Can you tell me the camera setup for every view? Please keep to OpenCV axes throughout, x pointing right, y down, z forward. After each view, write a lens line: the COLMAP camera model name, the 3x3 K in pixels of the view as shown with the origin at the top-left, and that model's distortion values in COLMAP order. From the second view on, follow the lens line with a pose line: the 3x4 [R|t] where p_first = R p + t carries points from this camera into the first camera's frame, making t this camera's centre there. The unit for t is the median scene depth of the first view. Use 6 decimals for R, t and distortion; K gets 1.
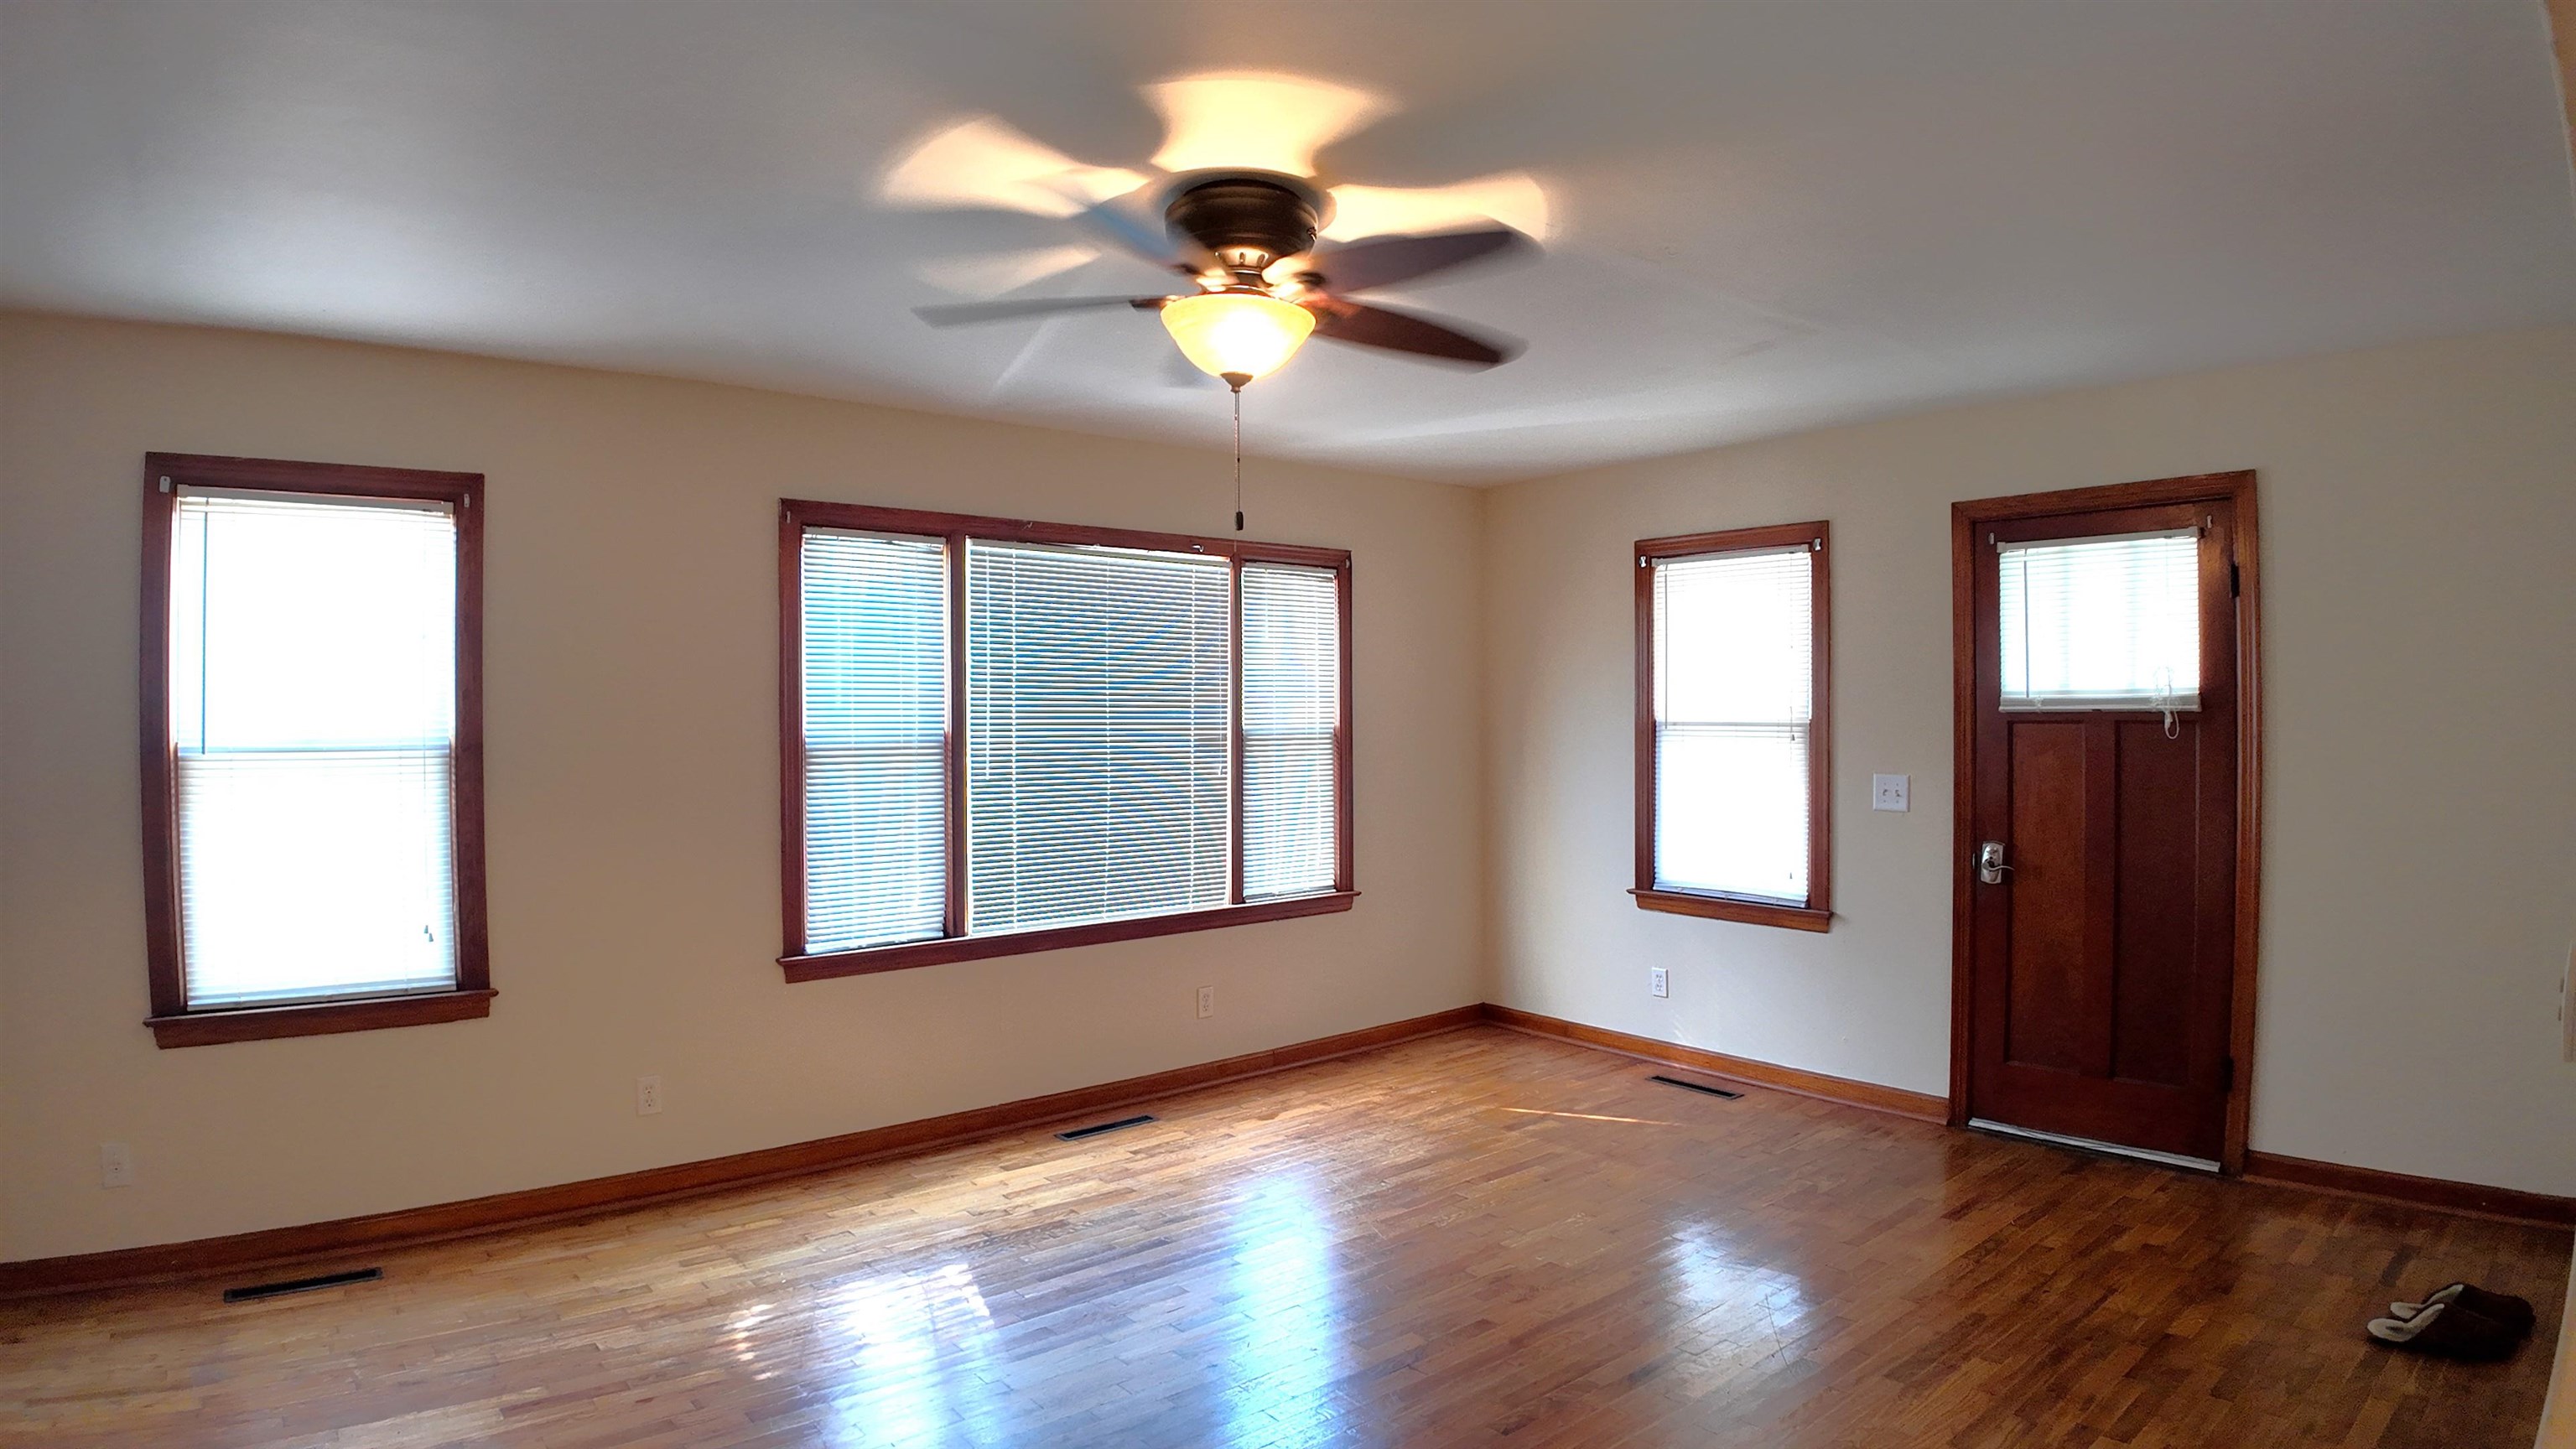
lens RADIAL K [[1371.1, 0, 1297.7], [0, 1371.1, 714.0], [0, 0, 1]] dist [-0.109045, -0.002979]
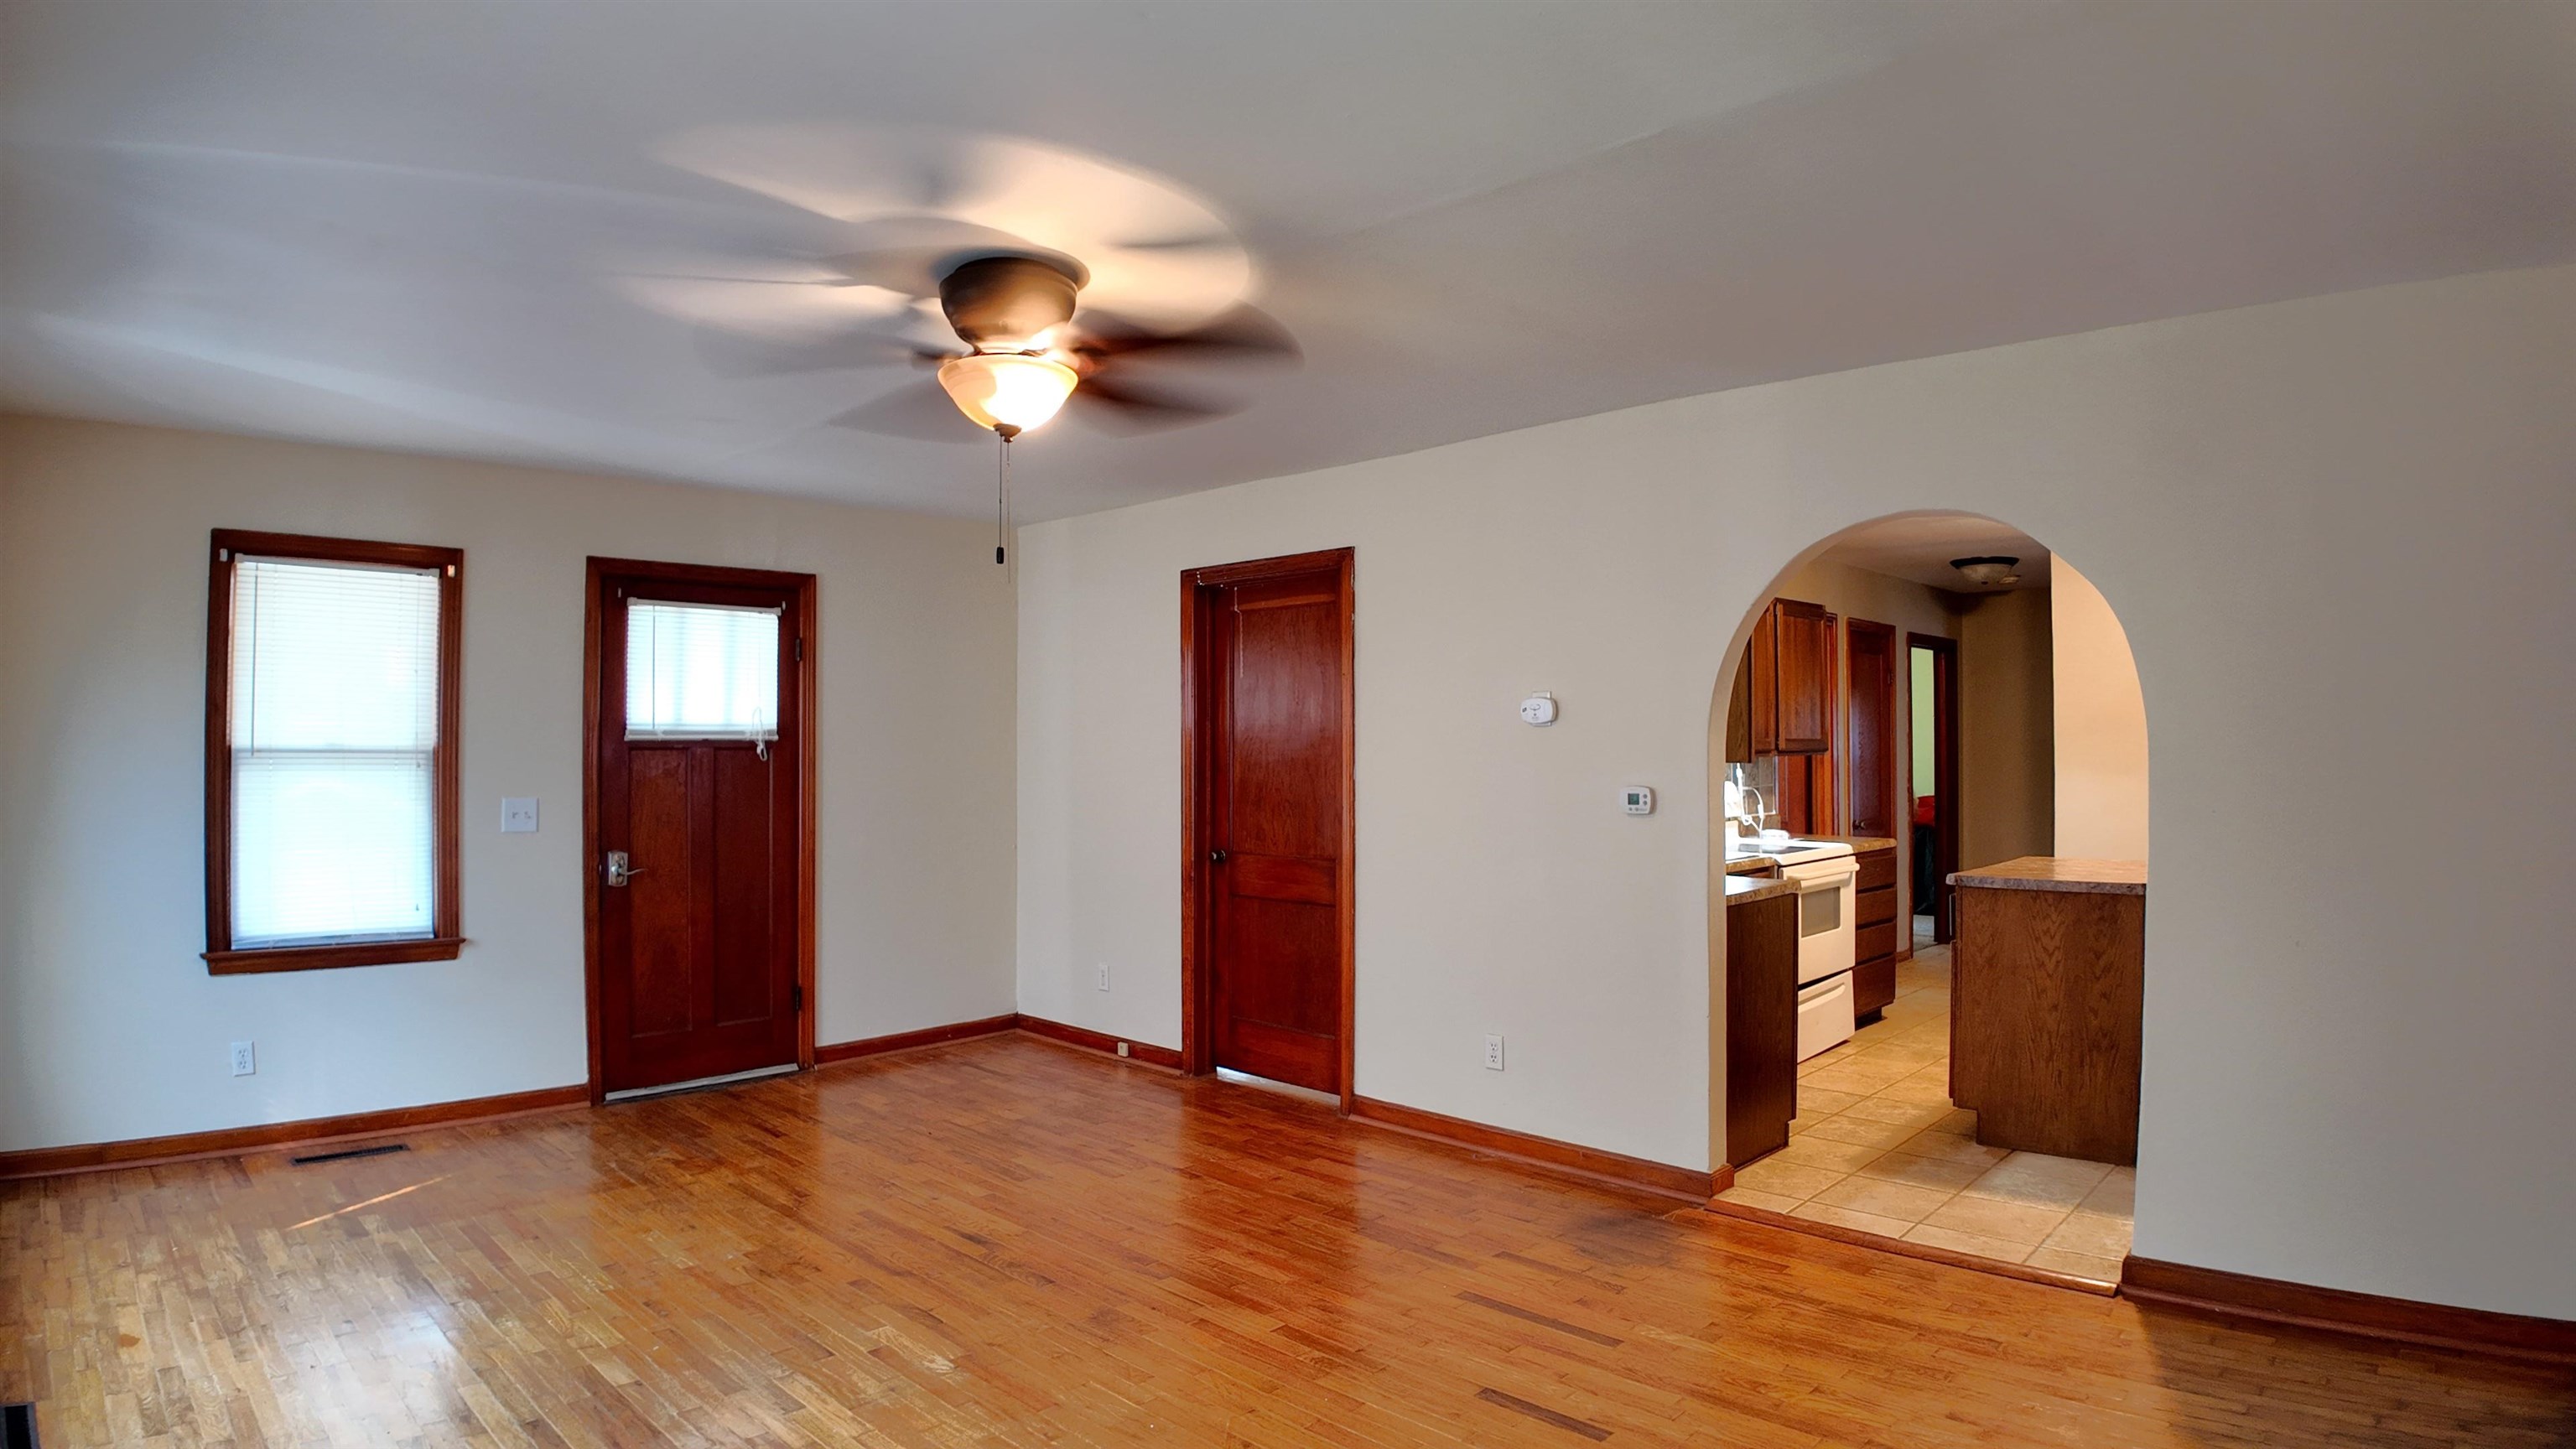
lens RADIAL K [[1371.1, 0, 1304.5], [0, 1371.1, 729.1], [0, 0, 1]] dist [-0.109045, -0.002979]
pose [[-0.108557, 0.017053, 0.993944, -0.704072], [0.000285, 0.999853, -0.017123, 0.008955], [-0.994090, -0.001576, -0.108546, 0.522697]]
